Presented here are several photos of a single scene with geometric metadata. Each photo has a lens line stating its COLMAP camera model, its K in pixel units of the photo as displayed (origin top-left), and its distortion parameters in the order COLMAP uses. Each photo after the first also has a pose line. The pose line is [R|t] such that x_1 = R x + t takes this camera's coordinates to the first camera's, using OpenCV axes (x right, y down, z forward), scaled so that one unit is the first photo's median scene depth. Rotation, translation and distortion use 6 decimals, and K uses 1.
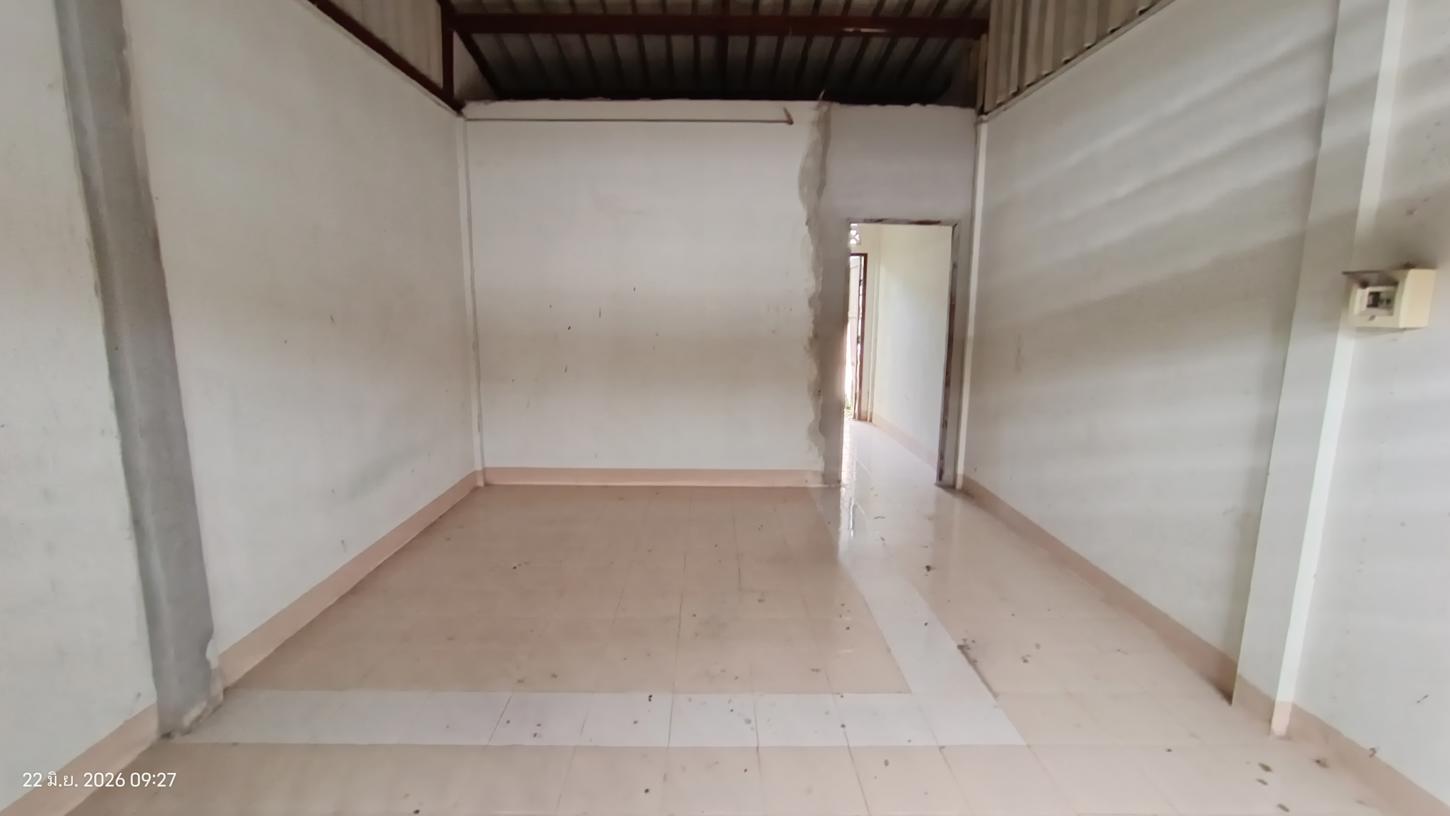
lens RADIAL K [[653.9, 0, 725.0], [0, 653.9, 408.0], [0, 0, 1]] dist [-0.030815, 0.013128]
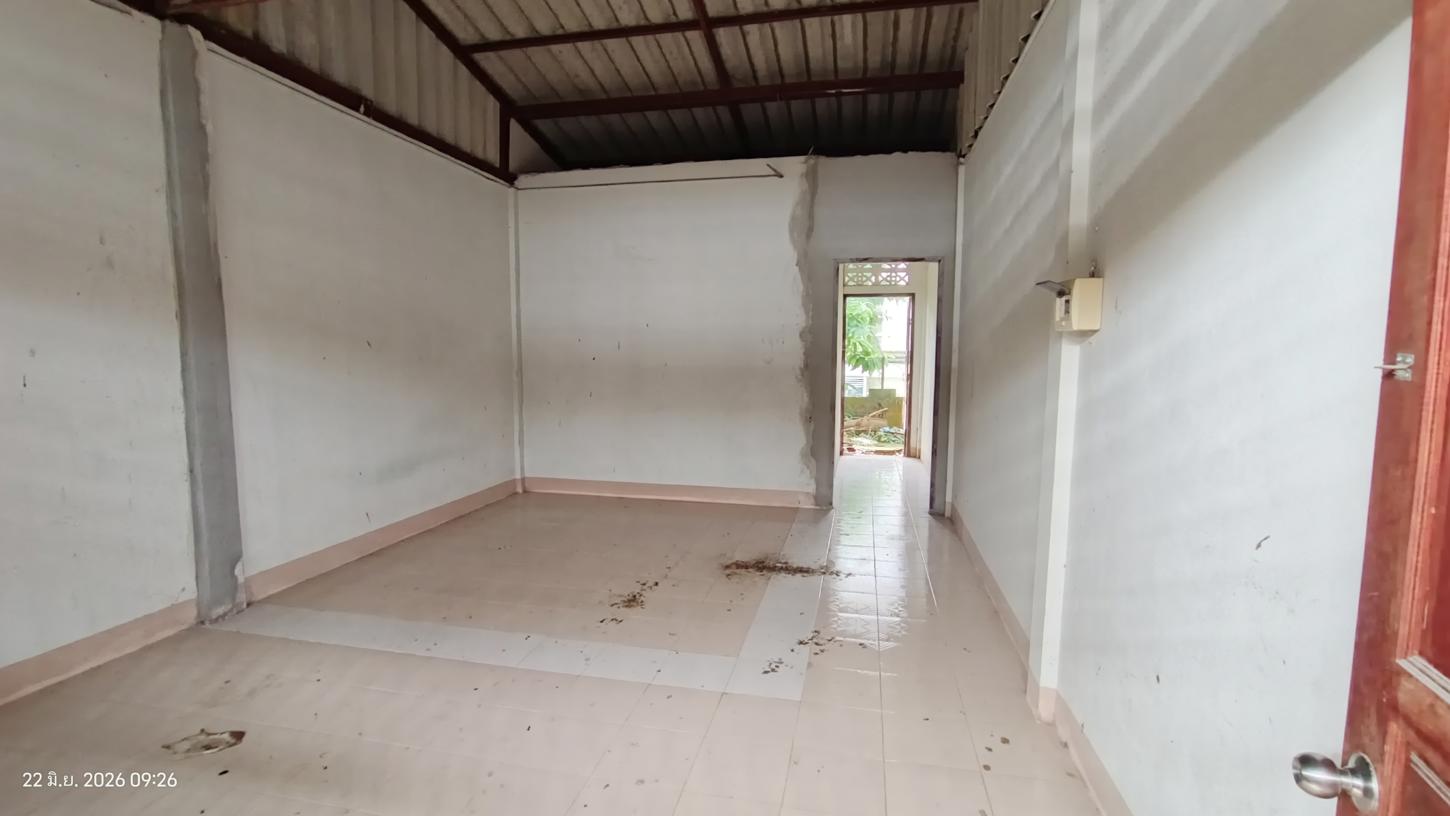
lens RADIAL K [[653.9, 0, 725.0], [0, 653.9, 408.0], [0, 0, 1]] dist [-0.030815, 0.013128]
pose [[0.975671, 0.017626, -0.218530, 0.260190], [-0.033422, 0.997071, -0.068798, 0.039851], [0.216677, 0.074428, 0.973402, -0.083389]]
